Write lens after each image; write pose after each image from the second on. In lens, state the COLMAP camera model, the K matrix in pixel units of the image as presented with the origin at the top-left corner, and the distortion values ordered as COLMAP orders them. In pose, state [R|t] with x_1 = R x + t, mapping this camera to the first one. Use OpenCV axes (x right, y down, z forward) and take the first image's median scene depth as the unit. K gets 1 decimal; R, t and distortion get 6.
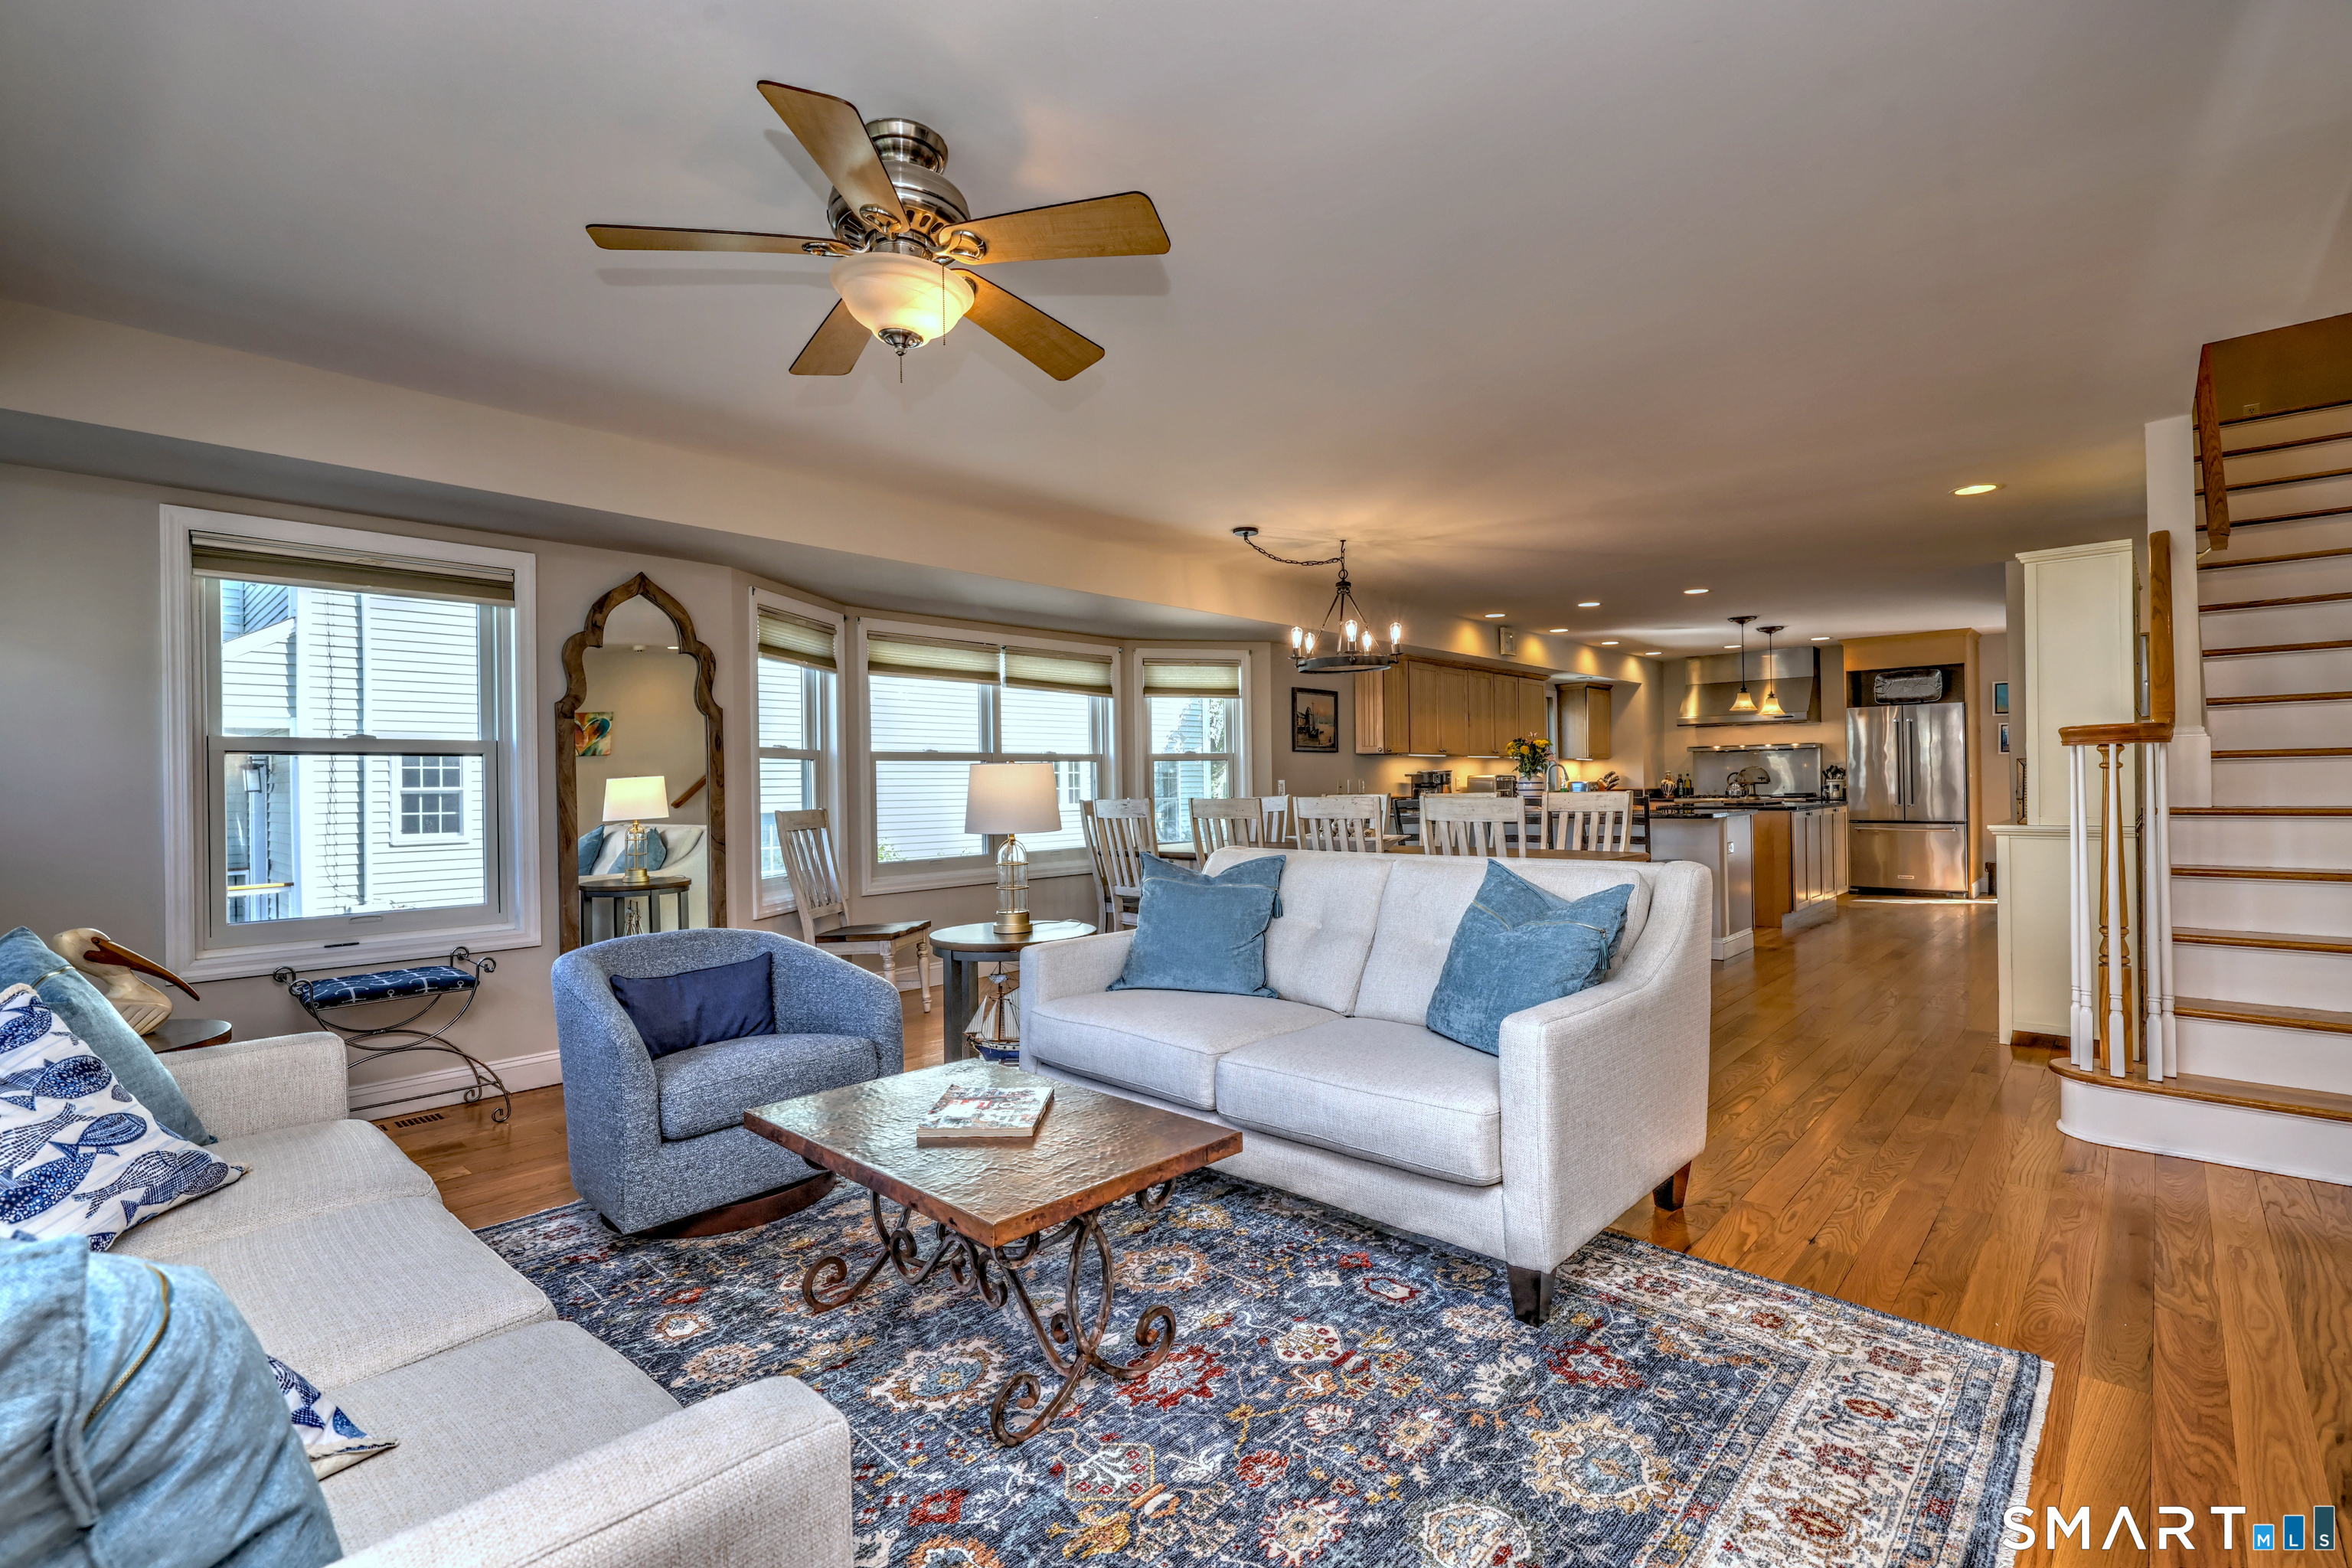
lens RADIAL K [[1059.0, 0, 1169.2], [0, 1059.0, 782.3], [0, 0, 1]] dist [0.001266, 0.000330]
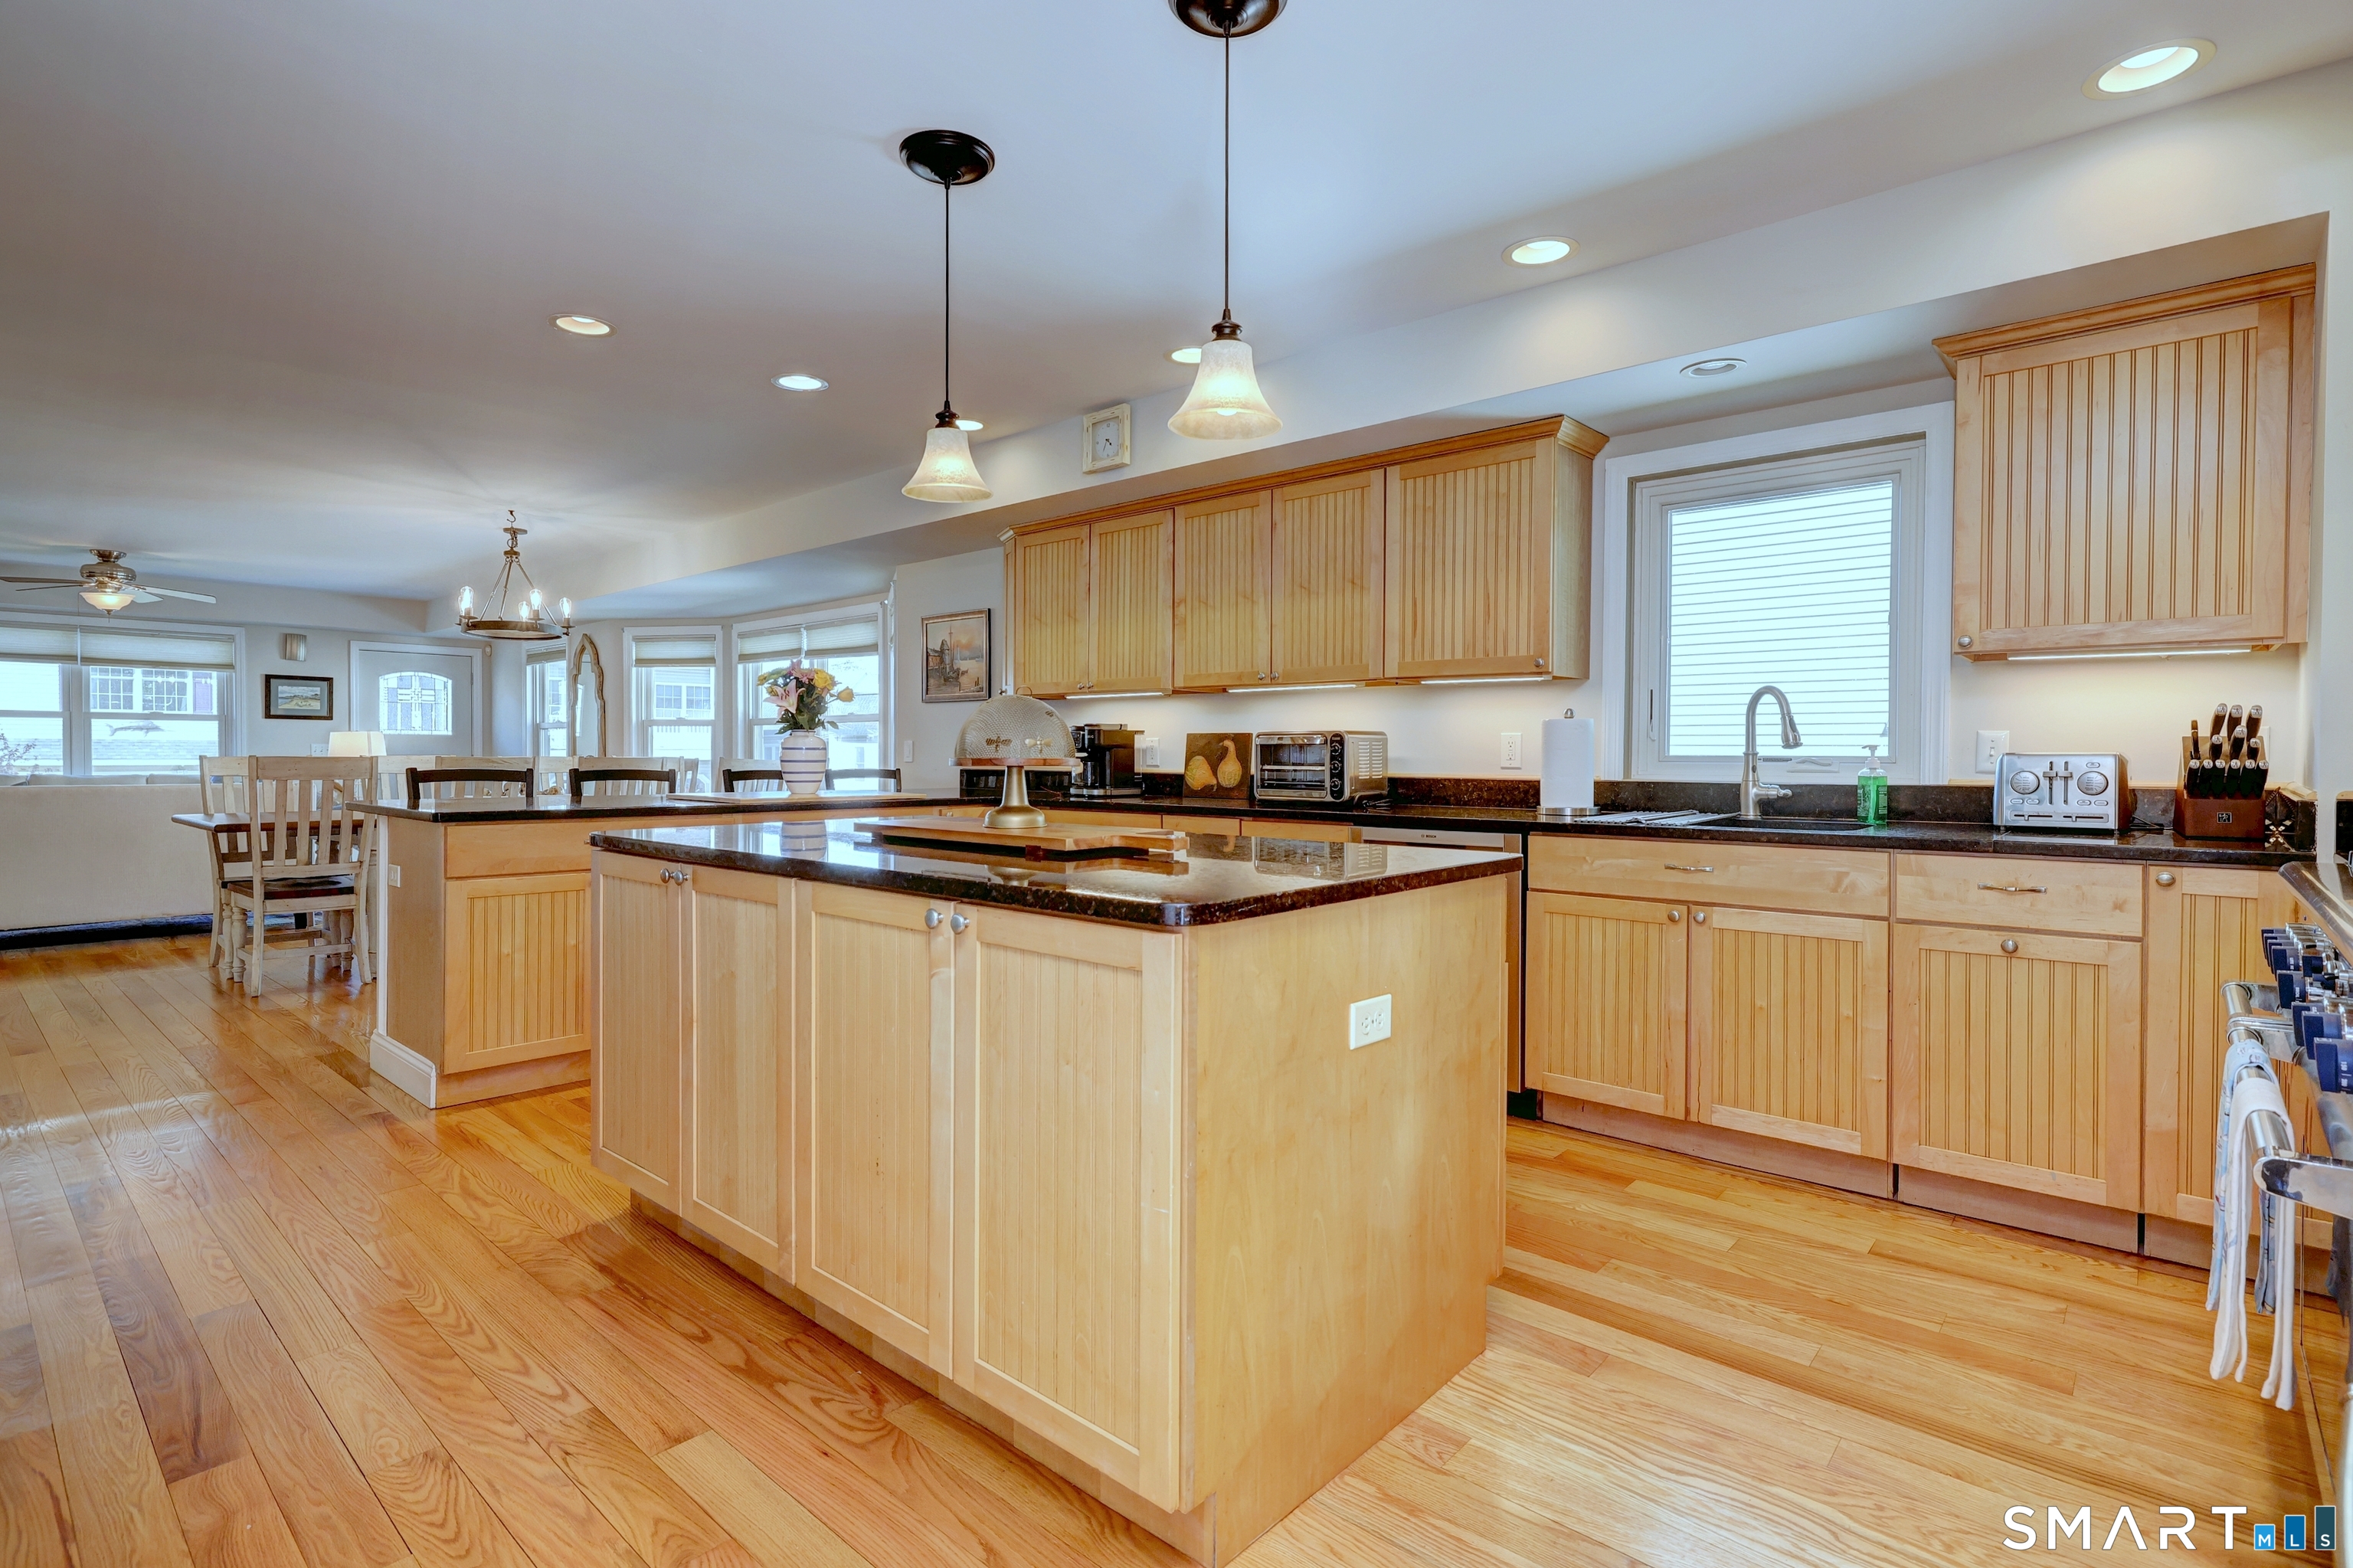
lens RADIAL K [[1127.0, 0, 1139.5], [0, 1127.0, 763.7], [0, 0, 1]] dist [-0.000403, -0.000048]
pose [[0.007075, 0.025250, -0.999656, 0.749364], [-0.001390, 0.999680, 0.025240, -0.005190], [0.999974, 0.001211, 0.007108, 0.939500]]
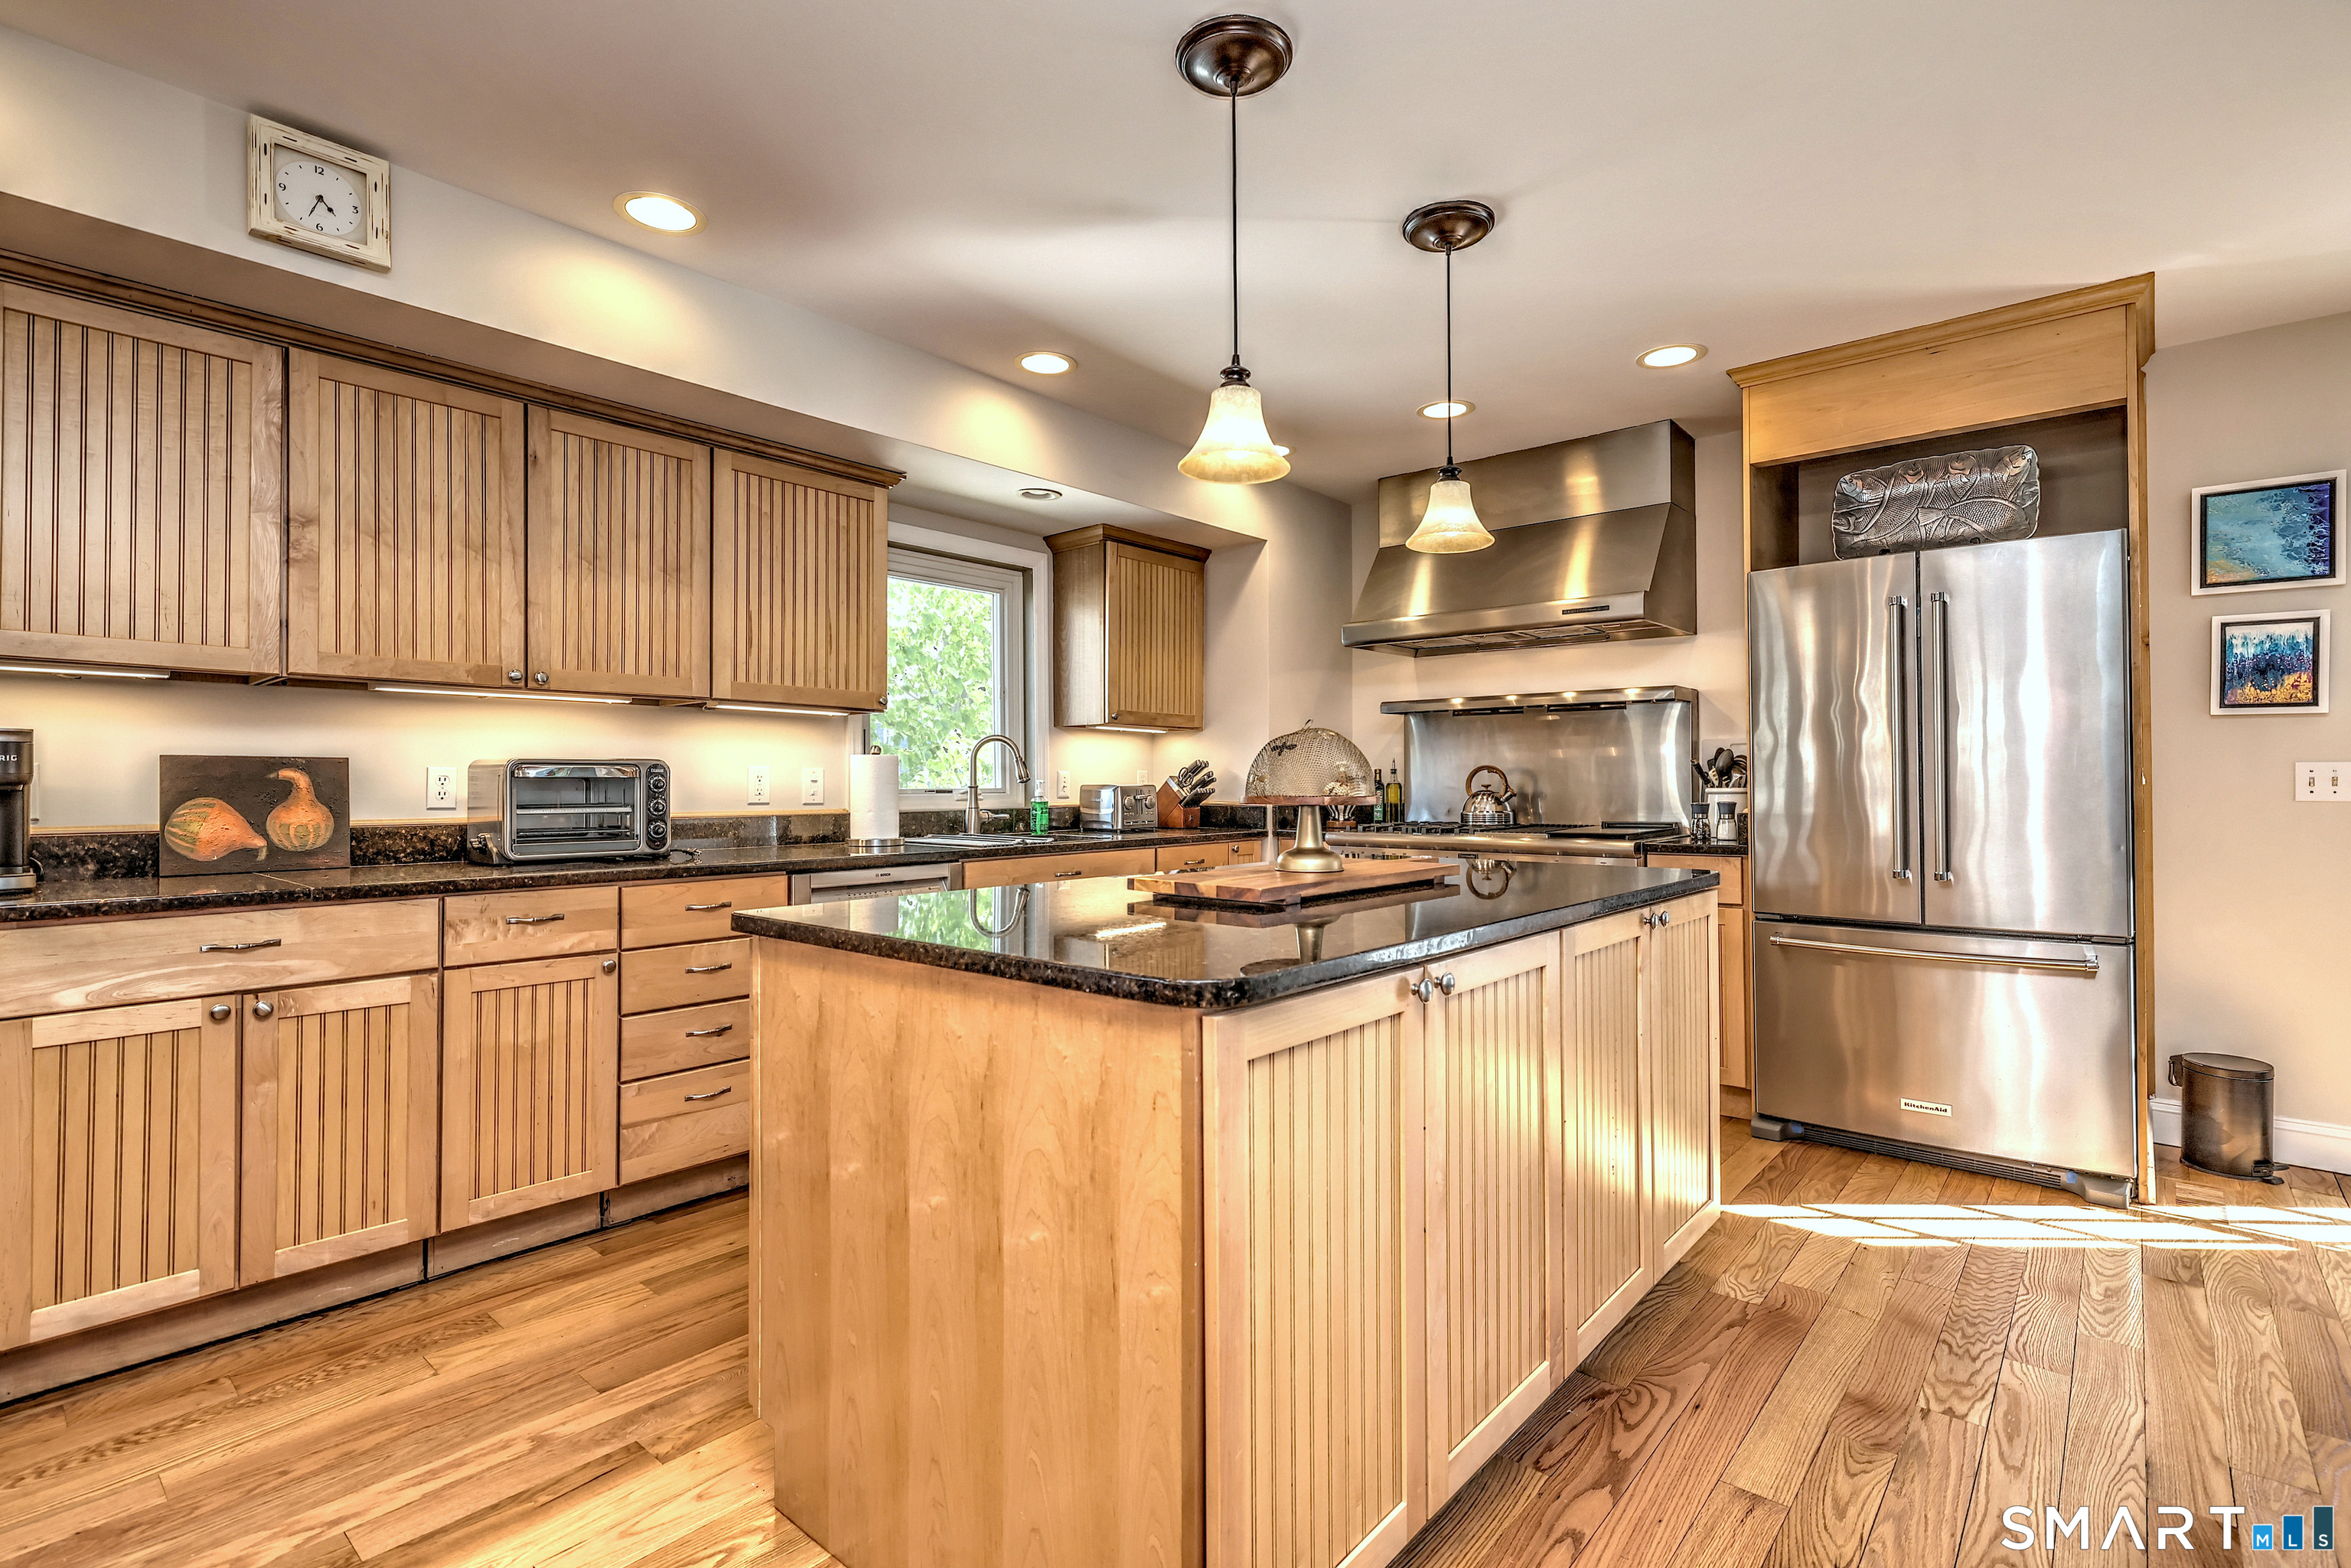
lens RADIAL K [[1111.7, 0, 1177.1], [0, 1111.7, 768.9], [0, 0, 1]] dist [0.000190, 0.000380]
pose [[0.999199, 0.013014, 0.037850, 0.469192], [-0.012597, 0.999858, -0.011233, -0.002874], [-0.037991, 0.010747, 0.999220, 0.691843]]
